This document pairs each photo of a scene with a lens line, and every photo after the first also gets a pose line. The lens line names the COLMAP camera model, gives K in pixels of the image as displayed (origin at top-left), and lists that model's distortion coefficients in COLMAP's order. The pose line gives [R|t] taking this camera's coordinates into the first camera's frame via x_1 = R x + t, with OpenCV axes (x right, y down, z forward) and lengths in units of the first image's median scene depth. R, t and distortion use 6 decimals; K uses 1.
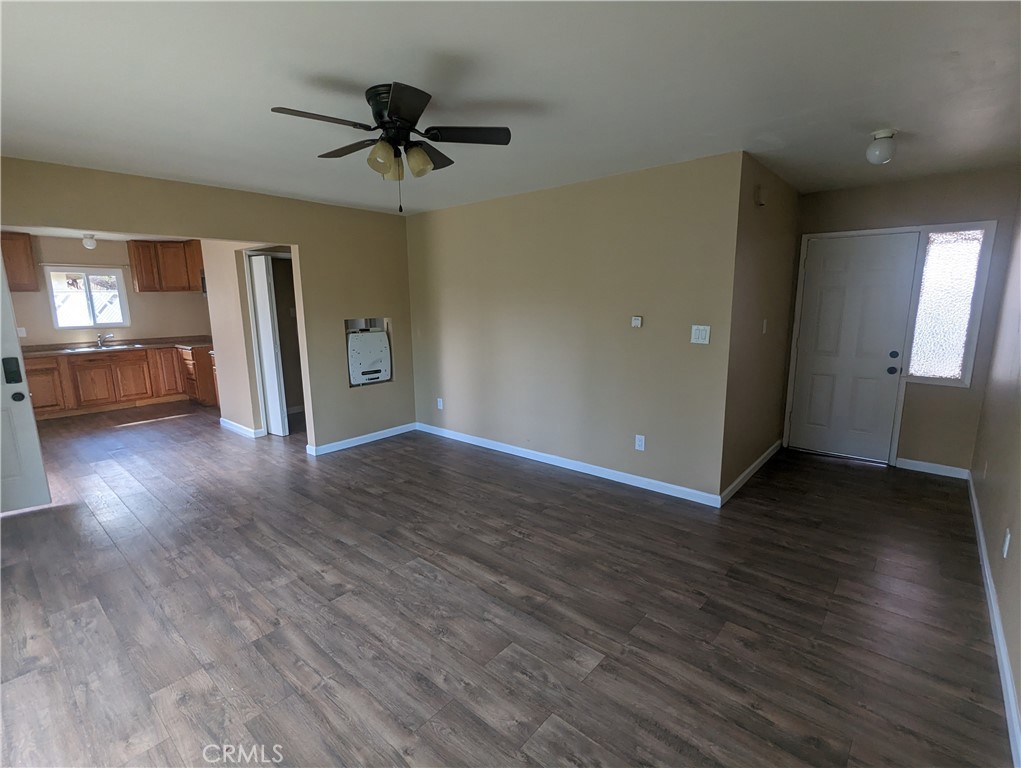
lens RADIAL K [[483.4, 0, 513.5], [0, 483.4, 386.3], [0, 0, 1]] dist [-0.000095, -0.000332]
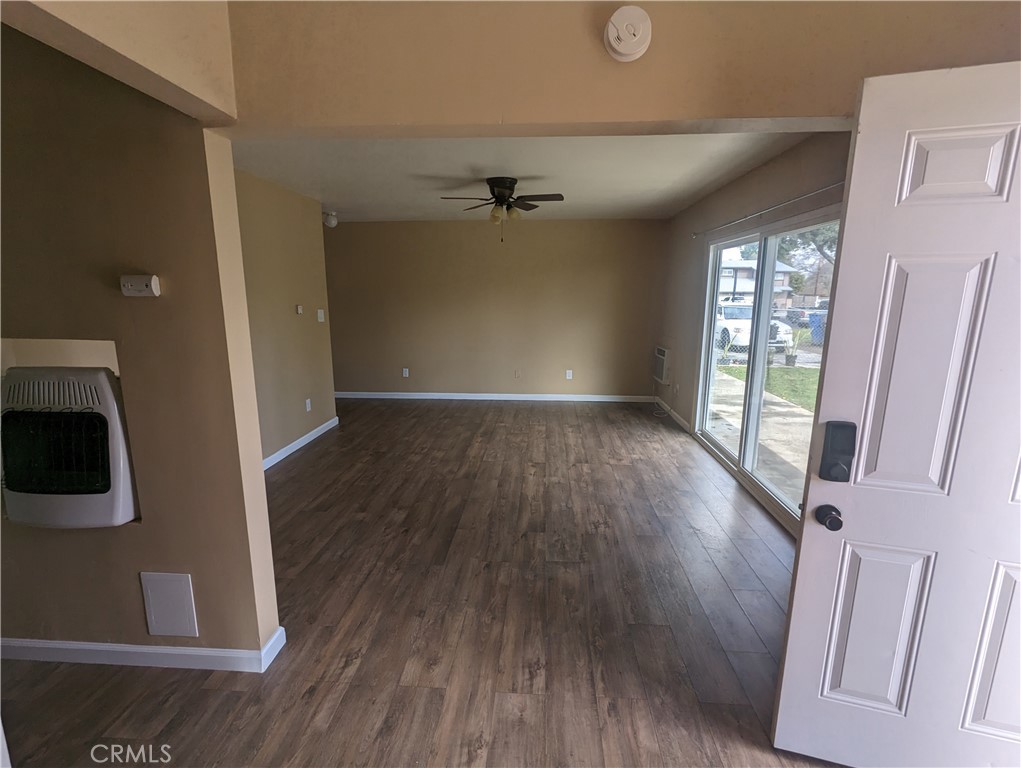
lens RADIAL K [[483.4, 0, 511.1], [0, 483.4, 387.1], [0, 0, 1]] dist [-0.000095, -0.000332]
pose [[-0.596205, -0.143446, 0.789913, -1.634628], [0.150793, 0.946388, 0.285676, -0.327875], [-0.788544, 0.289435, -0.542610, 1.951594]]
